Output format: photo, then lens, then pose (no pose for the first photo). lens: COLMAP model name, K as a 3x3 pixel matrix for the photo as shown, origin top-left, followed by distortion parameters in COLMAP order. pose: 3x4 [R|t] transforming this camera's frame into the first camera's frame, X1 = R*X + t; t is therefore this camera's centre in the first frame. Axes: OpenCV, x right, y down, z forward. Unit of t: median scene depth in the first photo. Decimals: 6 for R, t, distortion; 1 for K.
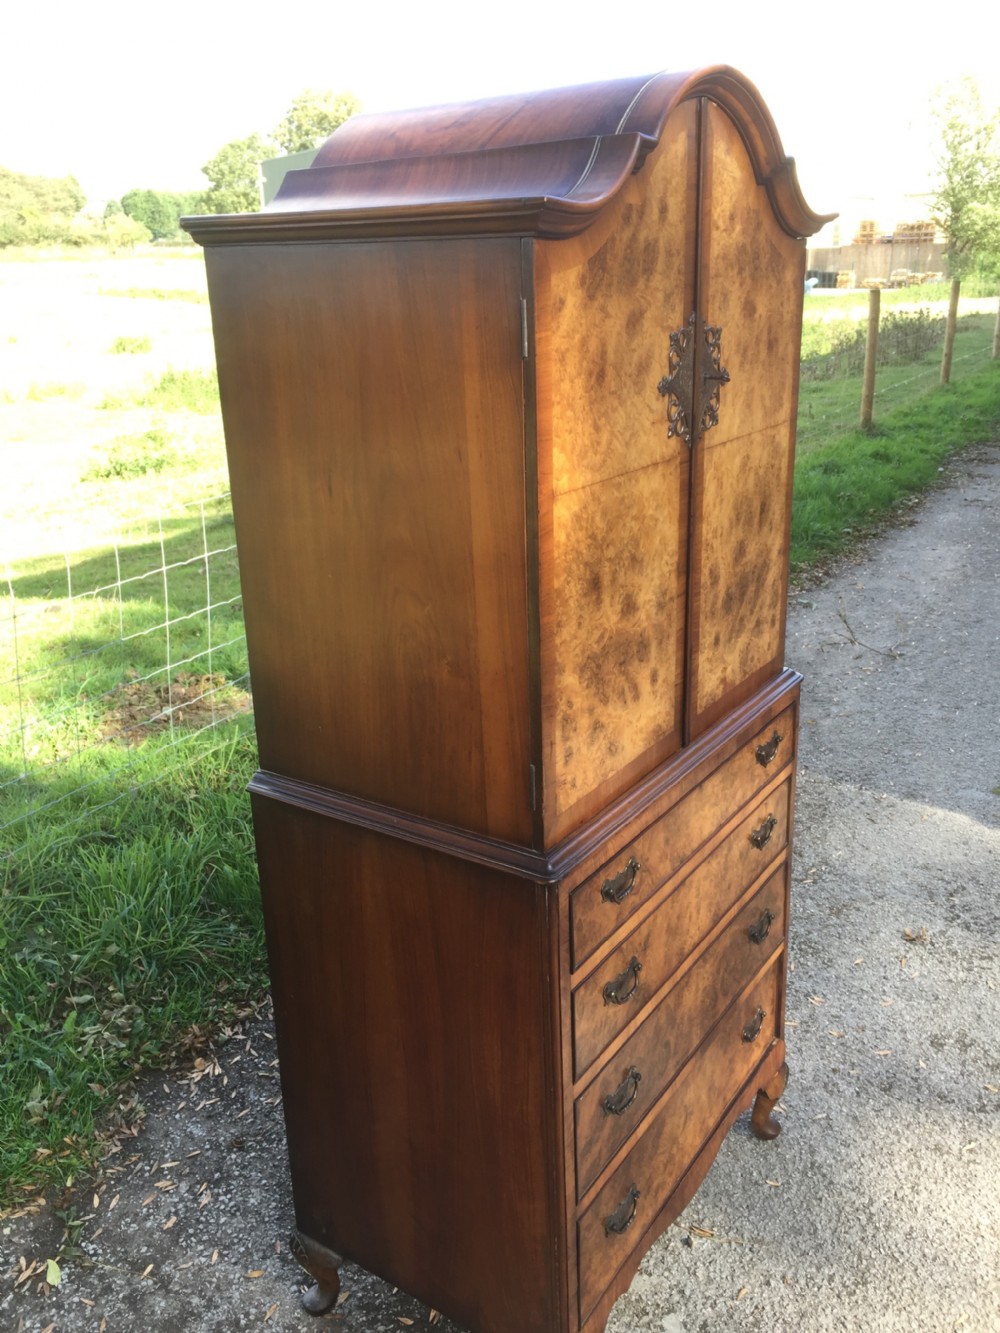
lens RADIAL K [[1147.5, 0, 506.5], [0, 1147.5, 658.5], [0, 0, 1]] dist [0.081467, -0.114909]
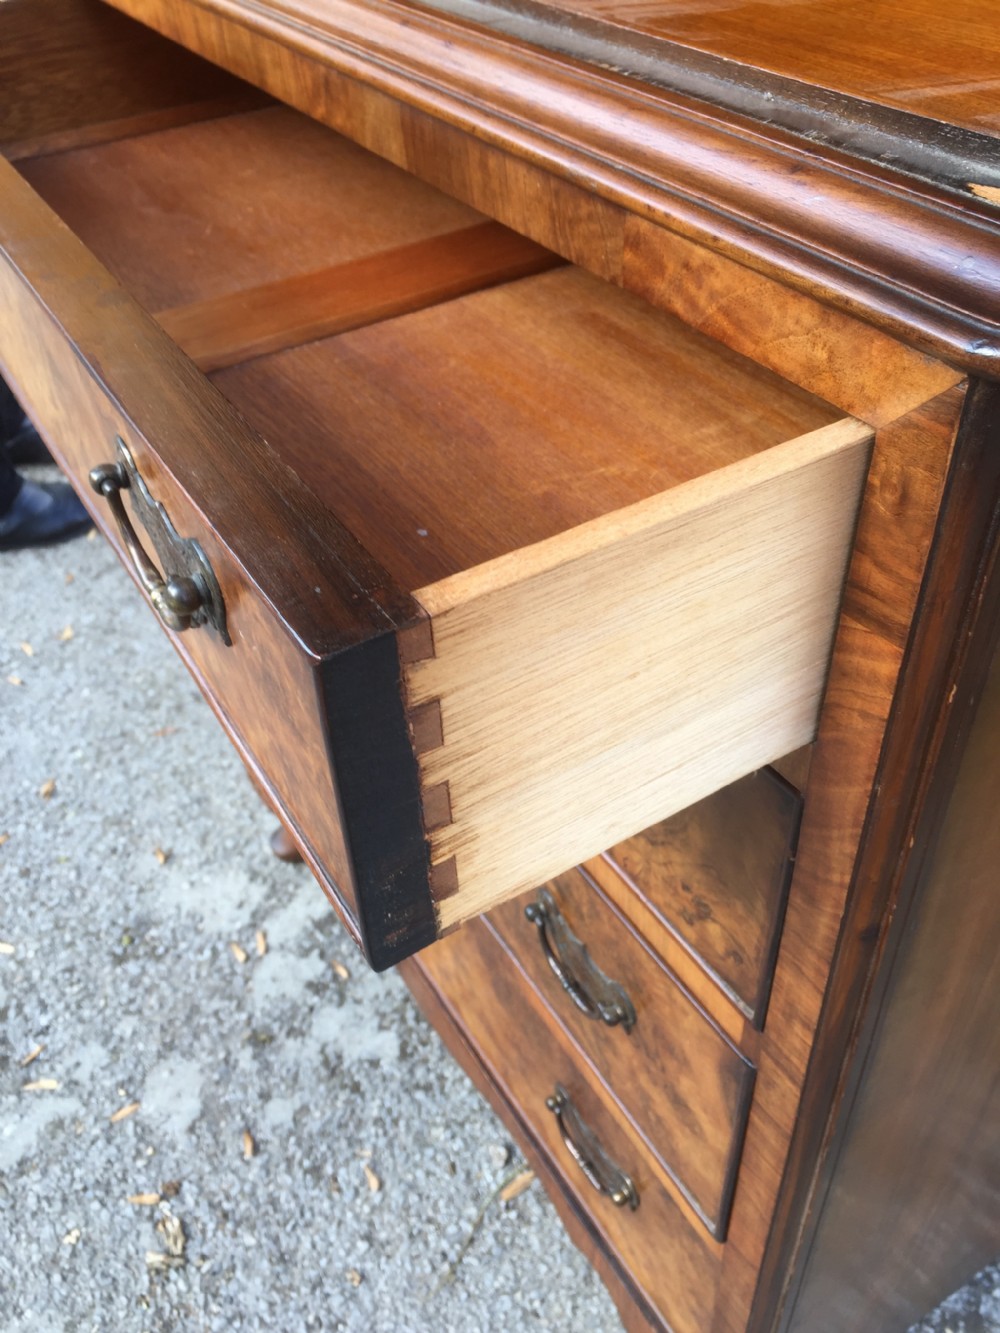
lens RADIAL K [[1147.5, 0, 510.2], [0, 1147.5, 666.5], [0, 0, 1]] dist [0.081467, -0.114909]
pose [[-0.410695, 0.628801, -0.660257, 0.407220], [-0.249152, 0.619188, 0.744667, -0.046414], [0.877071, 0.470335, -0.097630, 1.039949]]
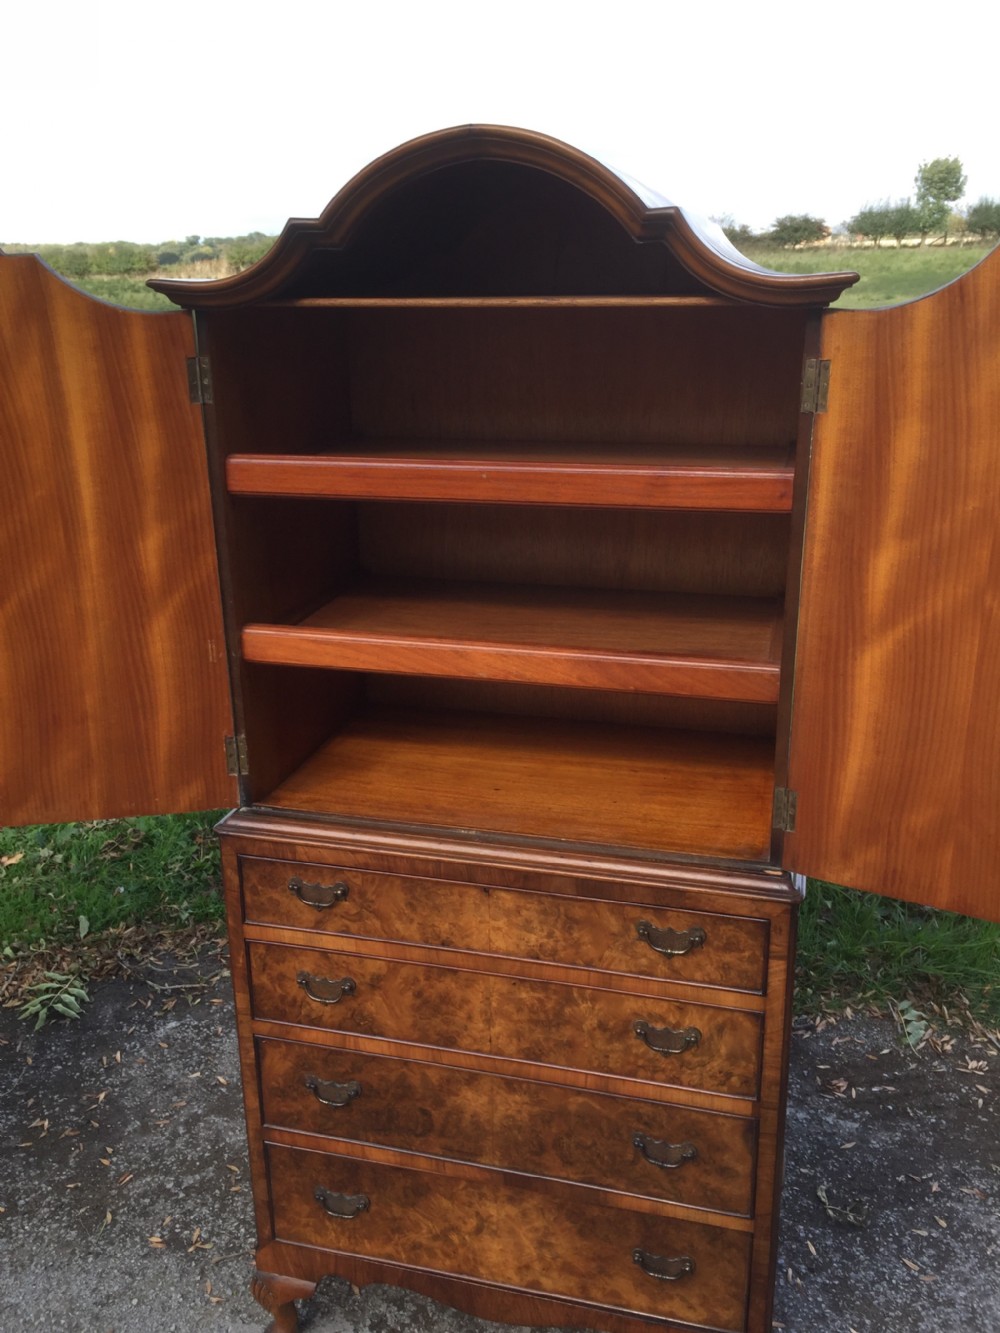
lens RADIAL K [[1147.5, 0, 497.8], [0, 1147.5, 660.9], [0, 0, 1]] dist [0.081467, -0.114909]
pose [[0.322581, 0.320055, -0.890790, 0.846353], [-0.302033, 0.926707, 0.223585, -0.244101], [0.897061, 0.196924, 0.395605, 0.542052]]
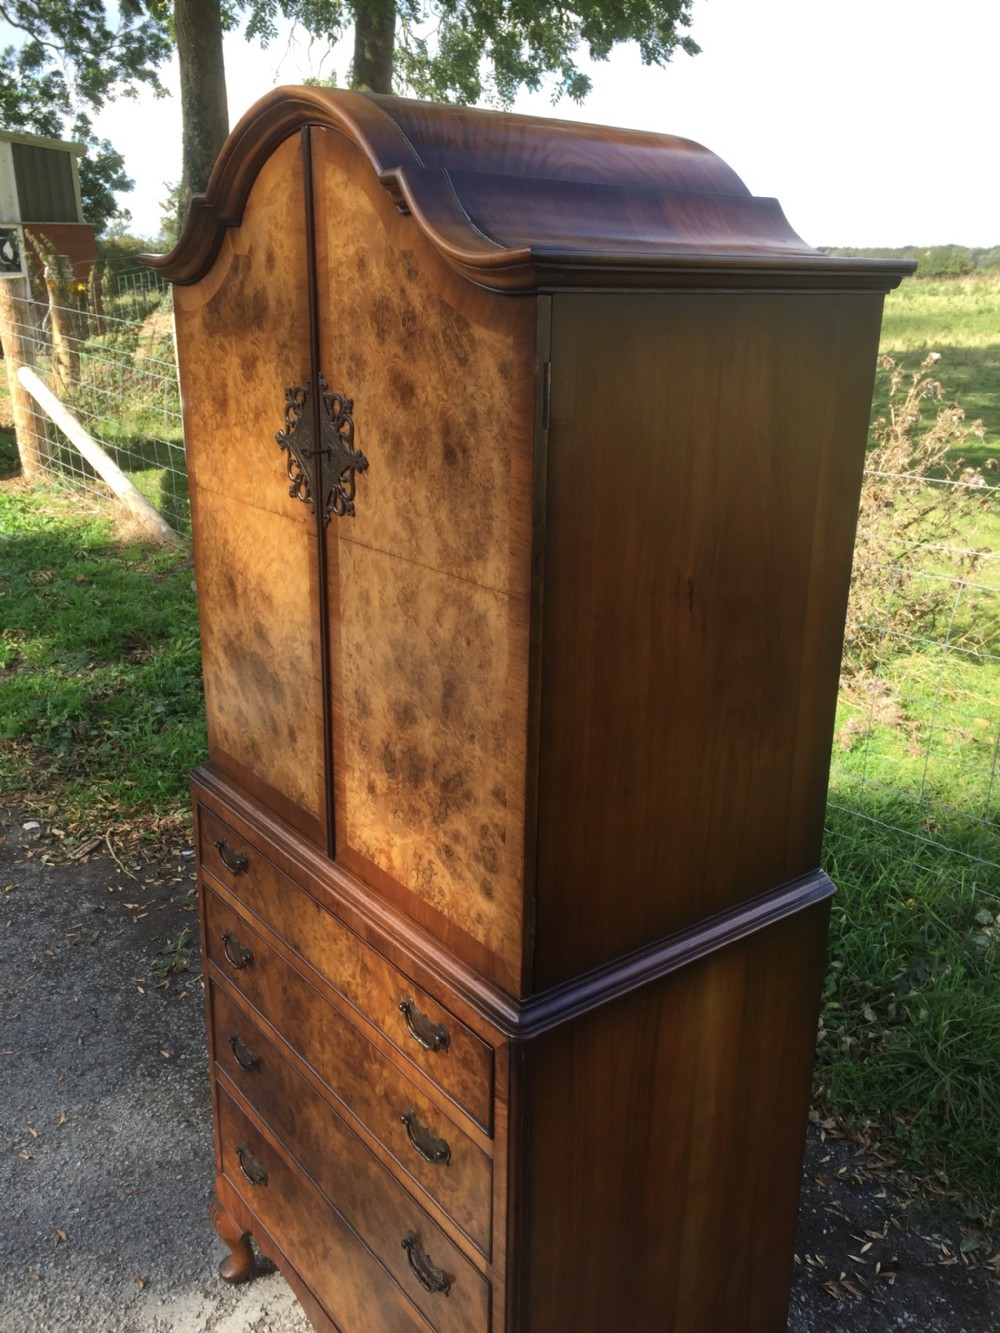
lens RADIAL K [[1147.5, 0, 494.0], [0, 1147.5, 659.2], [0, 0, 1]] dist [0.081467, -0.114909]
pose [[-0.324161, 0.316033, -0.891652, 0.762607], [-0.307162, 0.856317, 0.415178, -0.408904], [0.894746, 0.408466, -0.180511, 1.080097]]
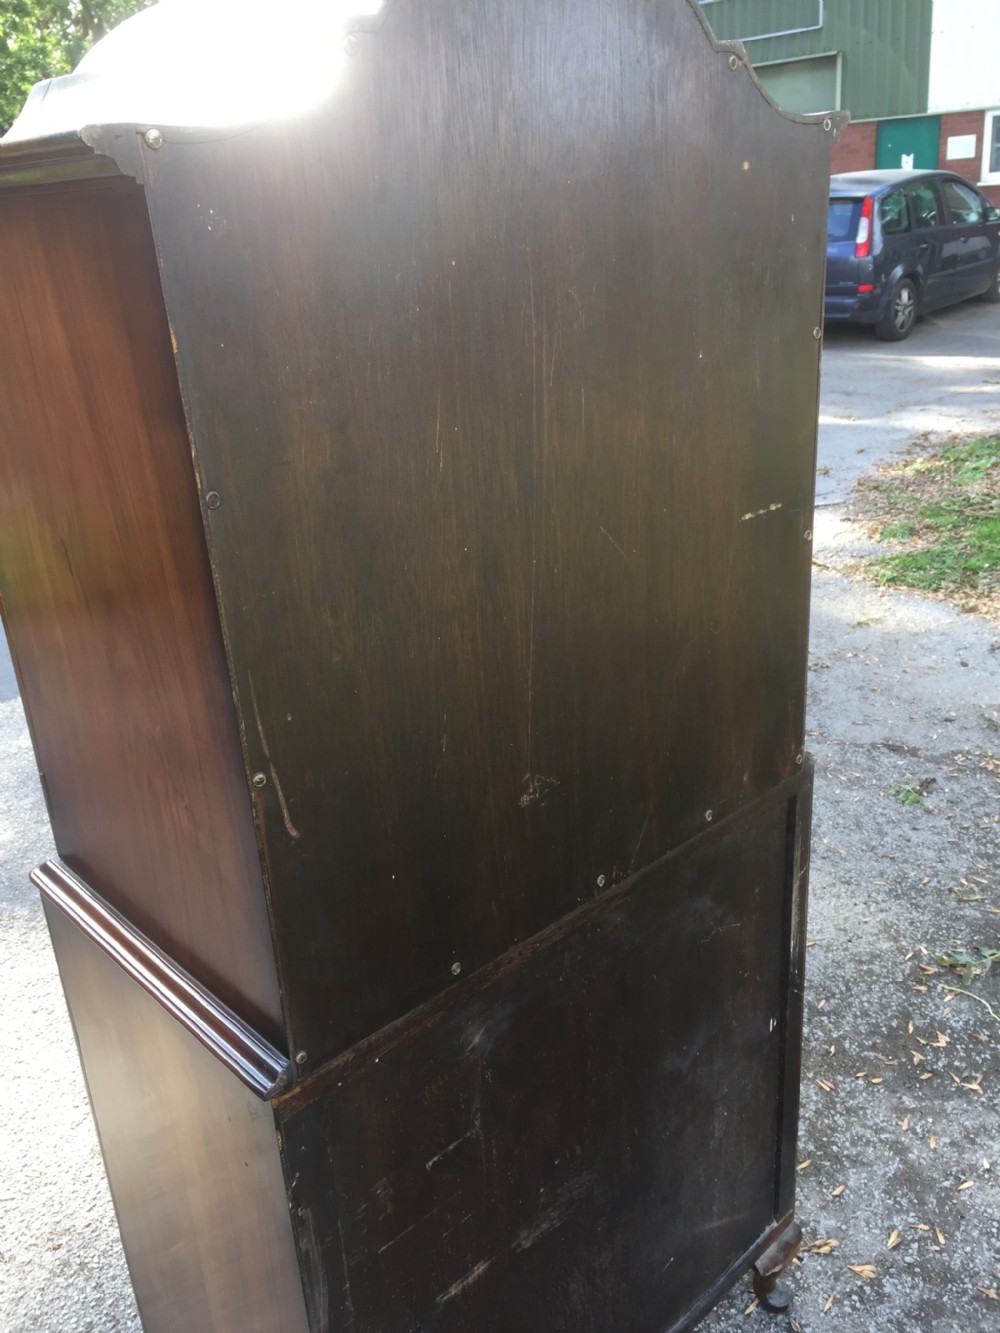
lens RADIAL K [[1147.5, 0, 502.8], [0, 1147.5, 664.2], [0, 0, 1]] dist [0.081467, -0.114909]
pose [[-0.969817, -0.007650, 0.243715, -0.179846], [0.155768, 0.749536, 0.643375, -0.499916], [-0.187596, 0.661919, -0.725721, 1.443729]]
